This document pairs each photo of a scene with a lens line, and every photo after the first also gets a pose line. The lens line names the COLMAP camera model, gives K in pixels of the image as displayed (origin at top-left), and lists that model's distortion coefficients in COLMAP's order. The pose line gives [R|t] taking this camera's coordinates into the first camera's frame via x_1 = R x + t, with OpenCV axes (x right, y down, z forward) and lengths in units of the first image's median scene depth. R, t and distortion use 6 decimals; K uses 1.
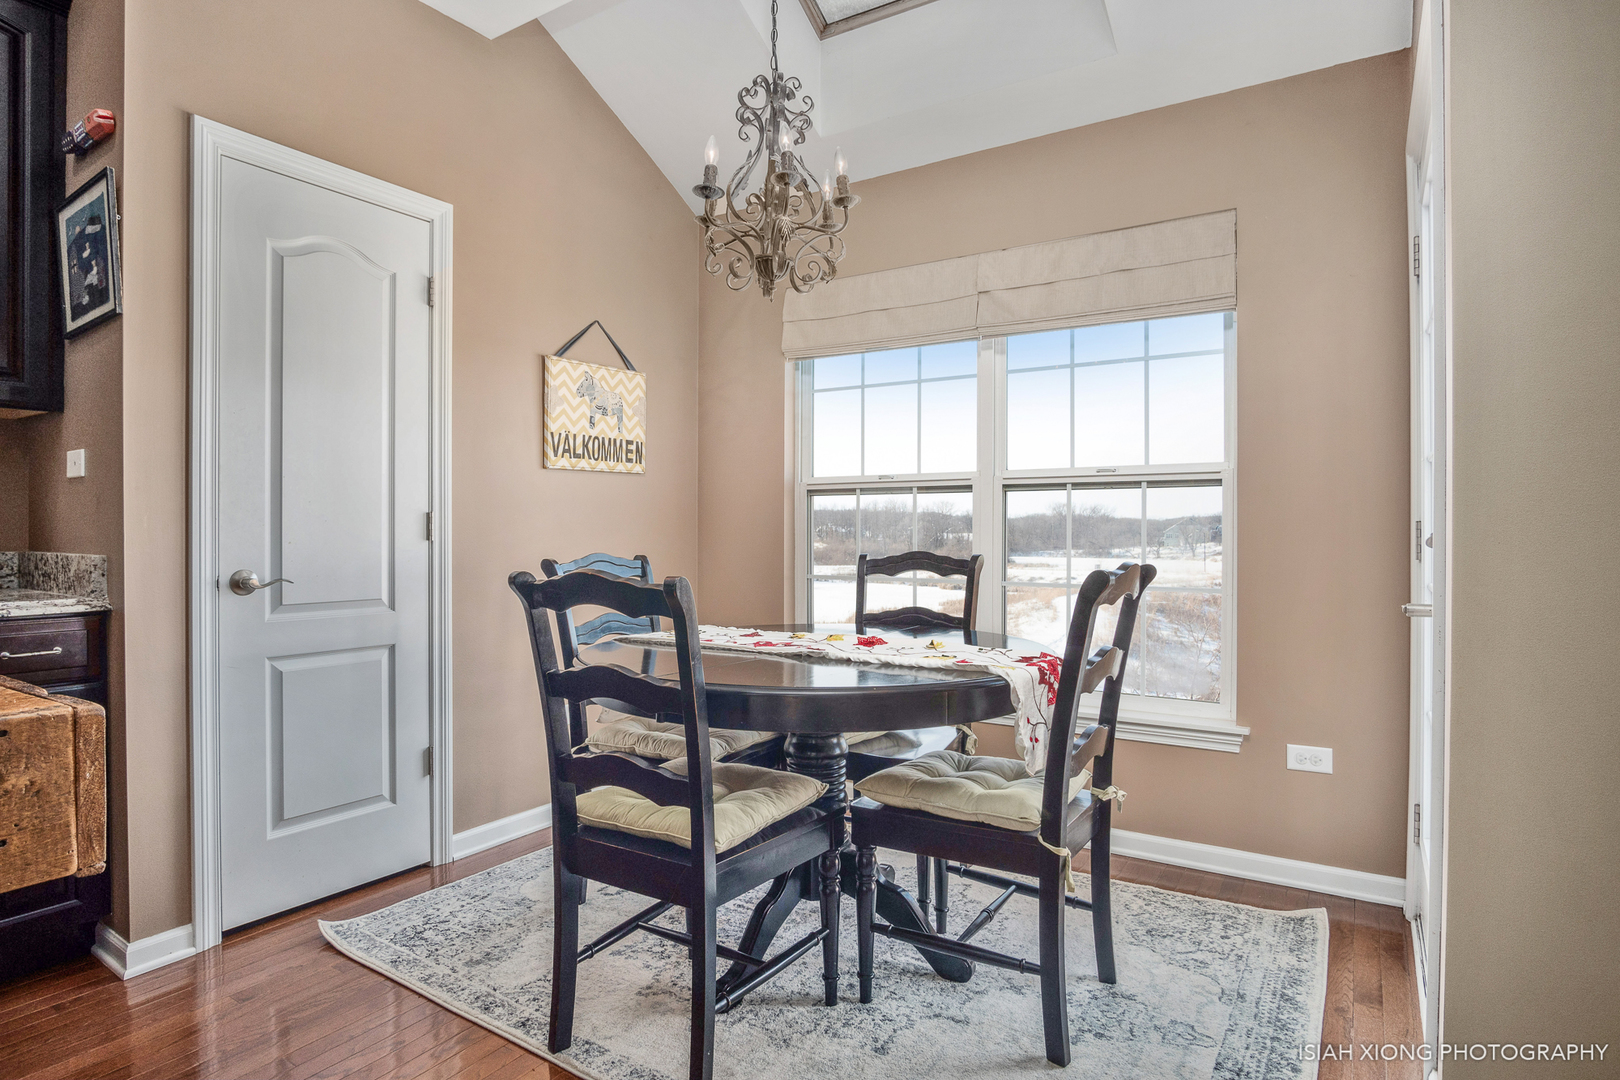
lens RADIAL K [[868.4, 0, 806.2], [0, 868.4, 535.5], [0, 0, 1]] dist [-0.026296, 0.000965]
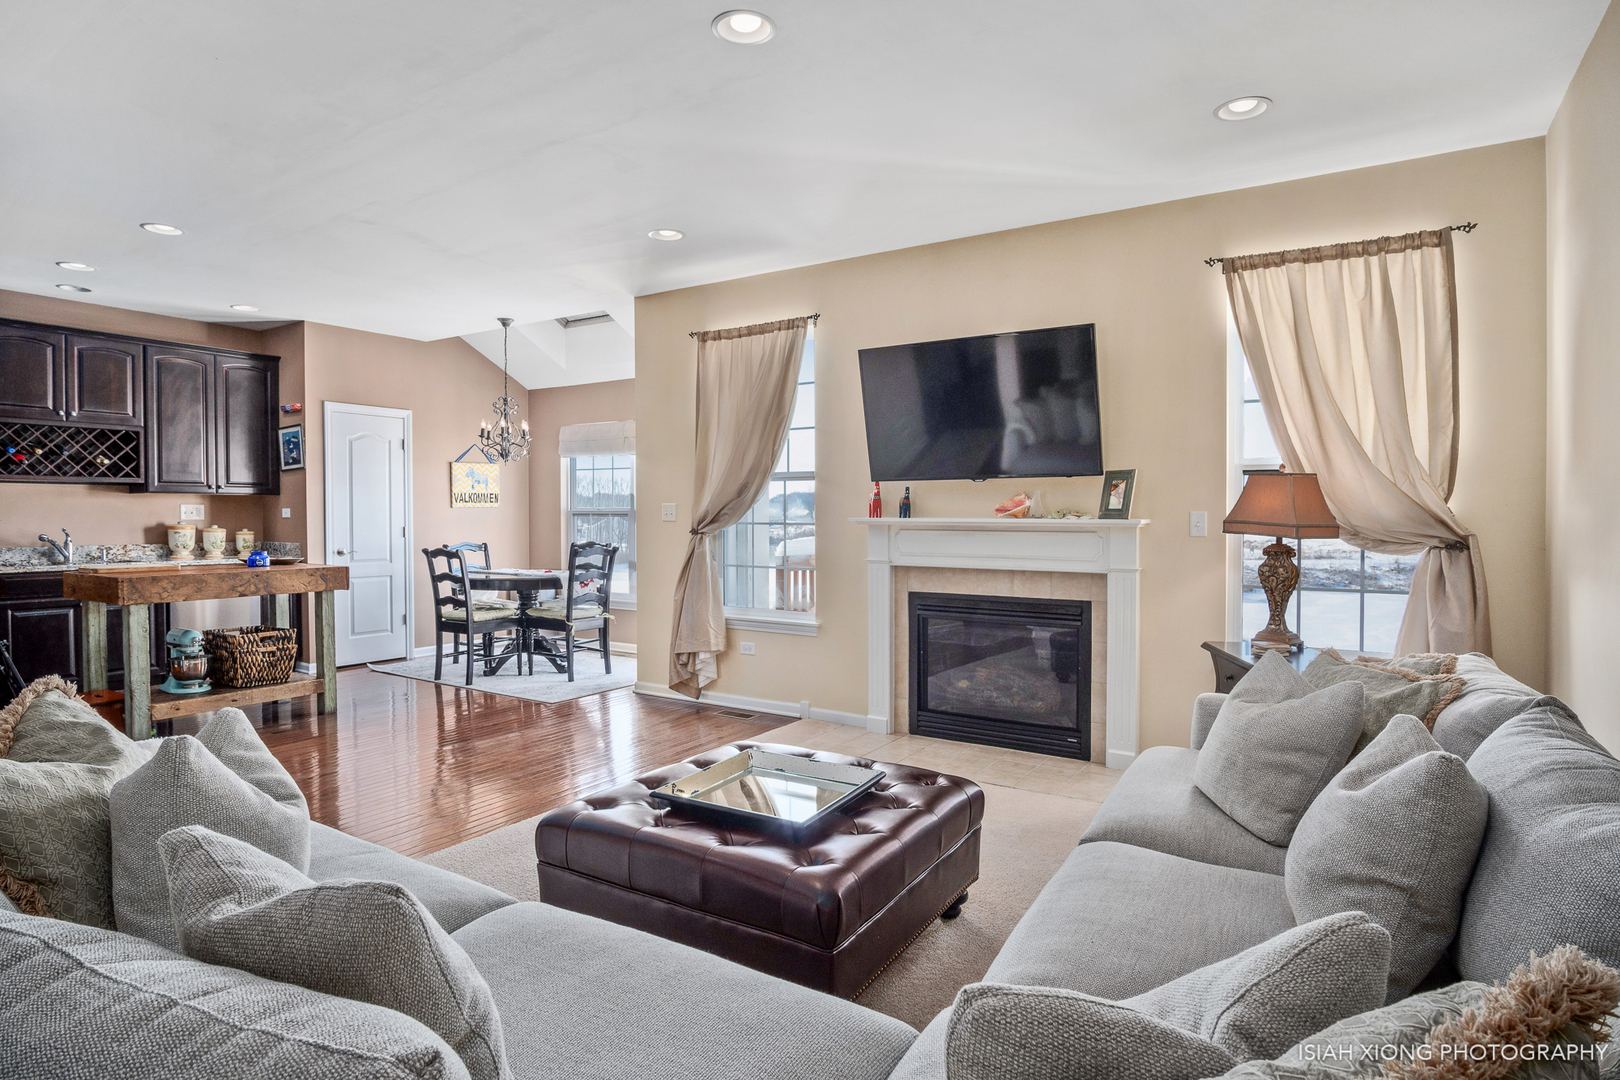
lens RADIAL K [[868.4, 0, 806.2], [0, 868.4, 535.5], [0, 0, 1]] dist [-0.026296, 0.000965]
pose [[0.999997, 0.000436, 0.002606, 0.838447], [-0.000489, 0.999791, 0.020443, -0.057574], [-0.002597, -0.020445, 0.999788, -1.755379]]
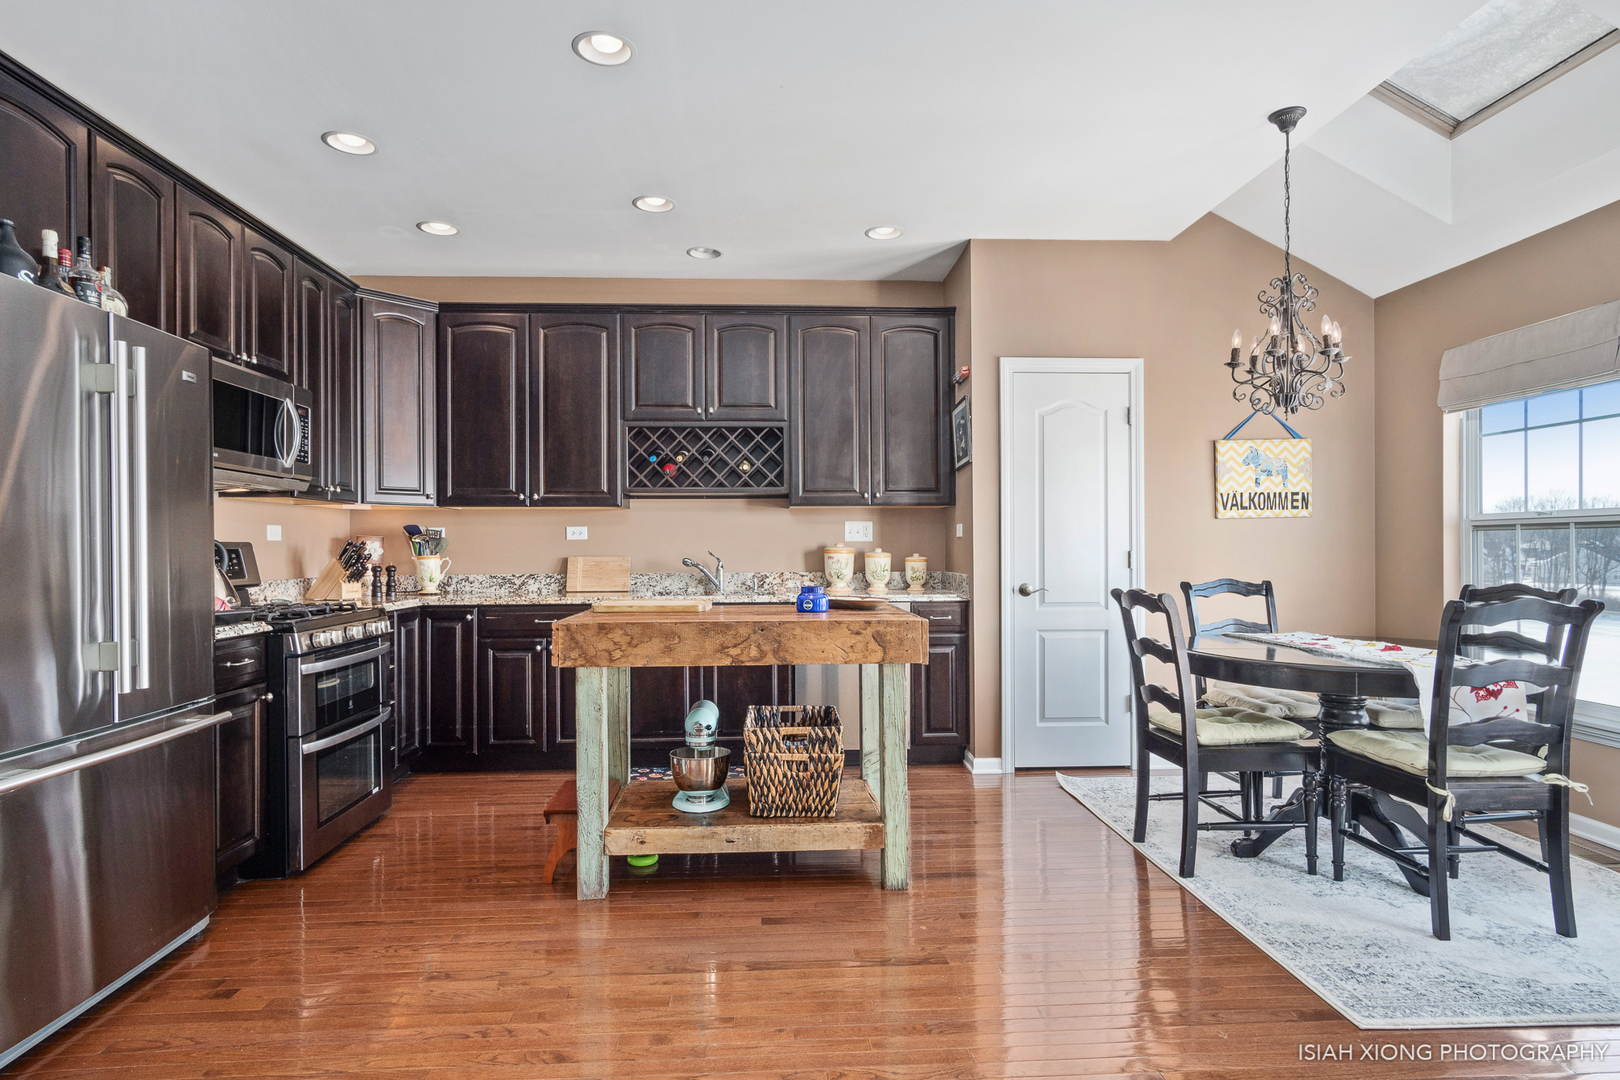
lens RADIAL K [[864.8, 0, 812.9], [0, 864.8, 551.5], [0, 0, 1]] dist [0.003669, 0.001049]
pose [[0.590726, -0.001389, -0.806871, 0.550379], [0.001599, 0.999999, -0.000550, -0.027332], [0.806871, -0.000965, 0.590728, -0.467534]]
